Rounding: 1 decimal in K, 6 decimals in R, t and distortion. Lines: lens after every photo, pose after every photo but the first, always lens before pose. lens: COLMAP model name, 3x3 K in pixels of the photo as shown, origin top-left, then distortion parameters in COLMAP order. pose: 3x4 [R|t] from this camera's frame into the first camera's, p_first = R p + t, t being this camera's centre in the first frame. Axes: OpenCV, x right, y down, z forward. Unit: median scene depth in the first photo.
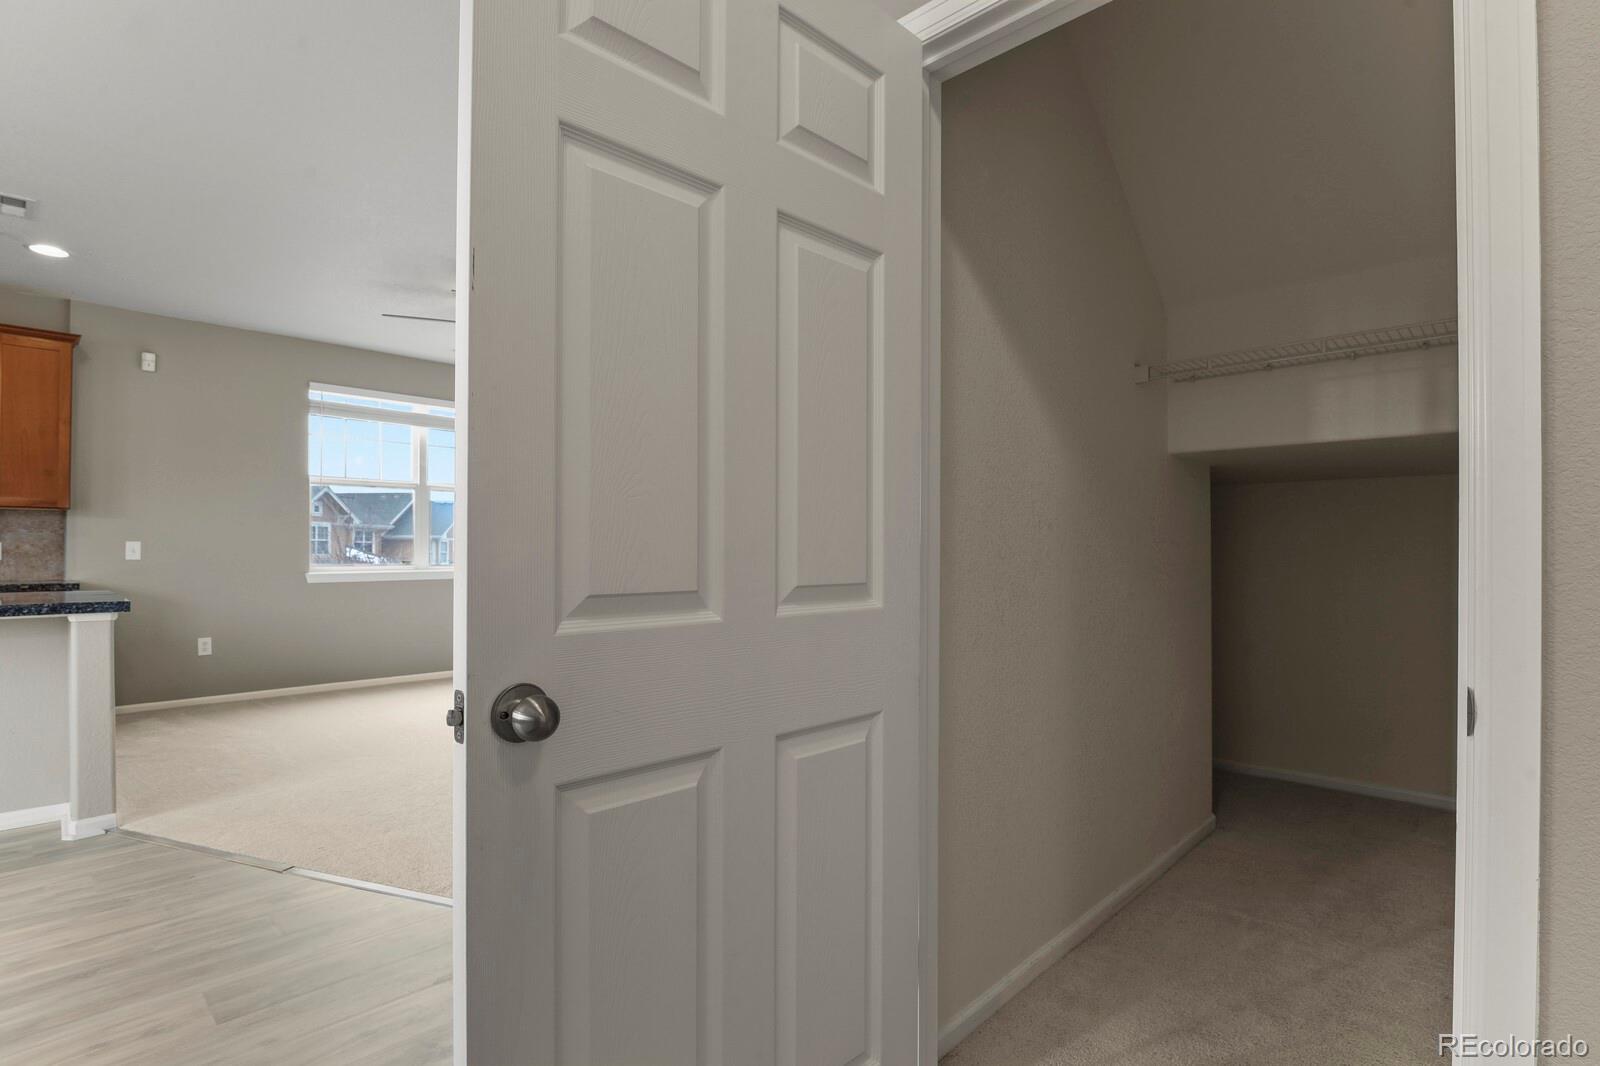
lens RADIAL K [[774.7, 0, 809.8], [0, 774.7, 543.2], [0, 0, 1]] dist [-0.009140, -0.004655]
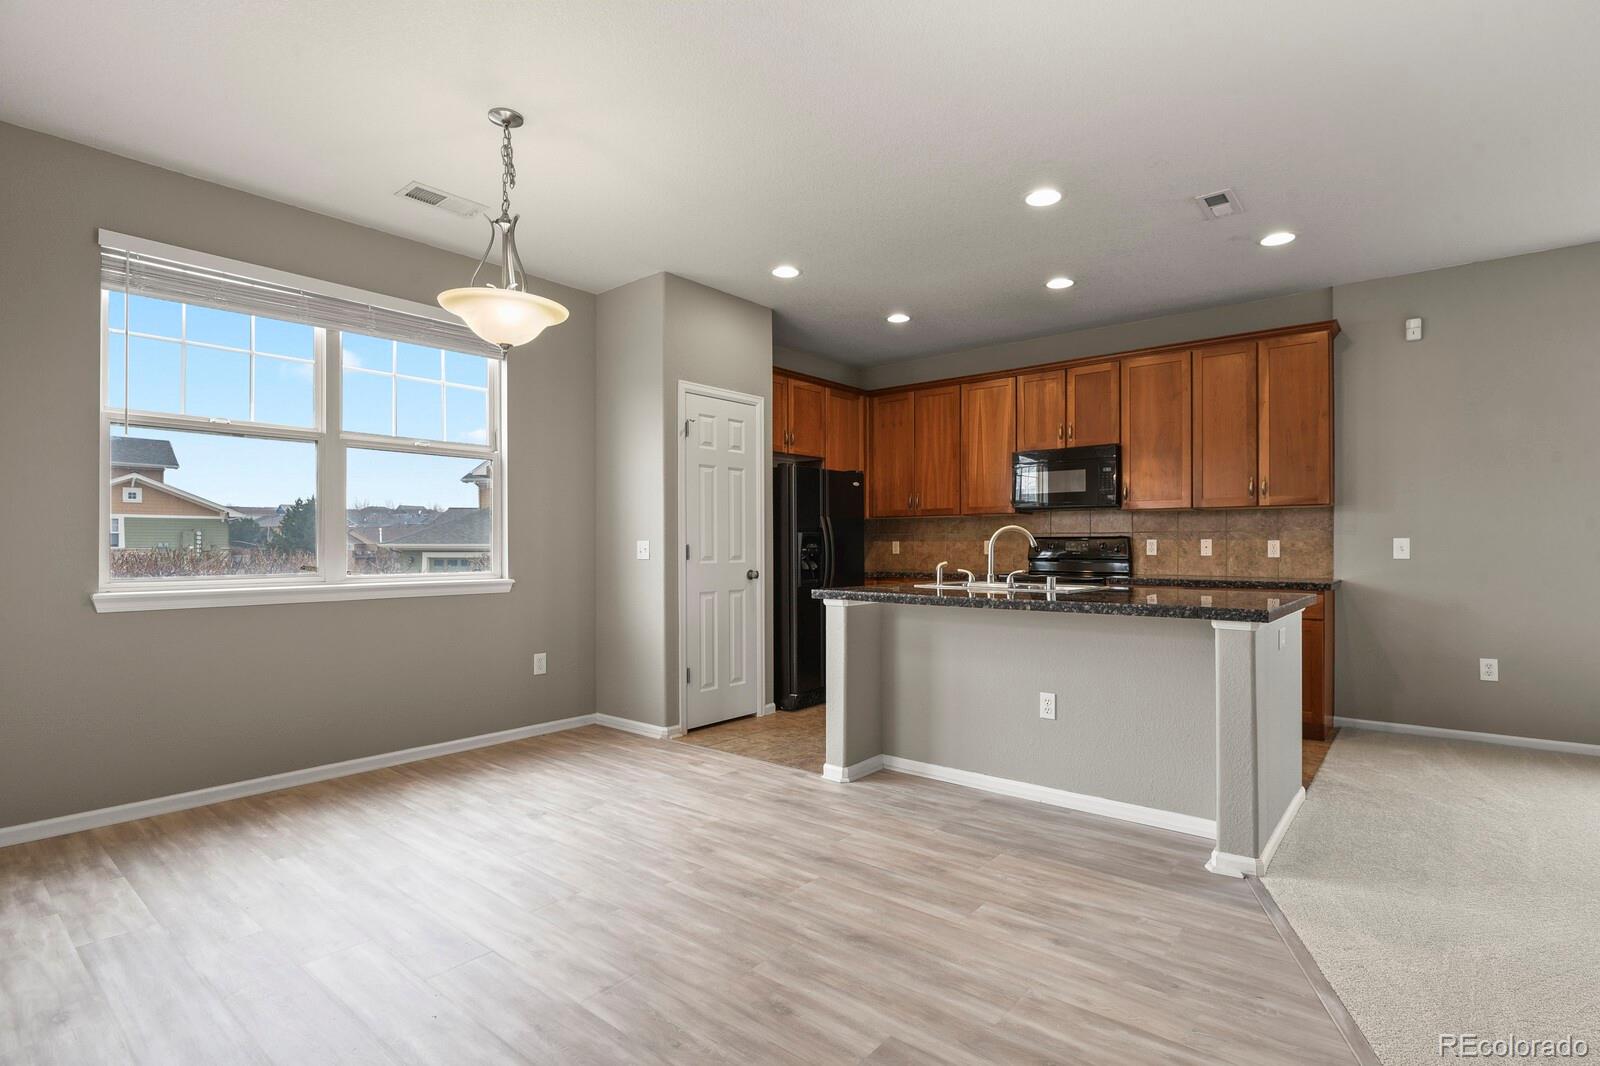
lens RADIAL K [[774.7, 0, 809.8], [0, 774.7, 543.2], [0, 0, 1]] dist [-0.009140, -0.004655]
pose [[0.071532, -0.005503, -0.997423, -0.055070], [0.009913, 0.999939, -0.004806, 0.001247], [0.997389, -0.009543, 0.071583, 0.274542]]
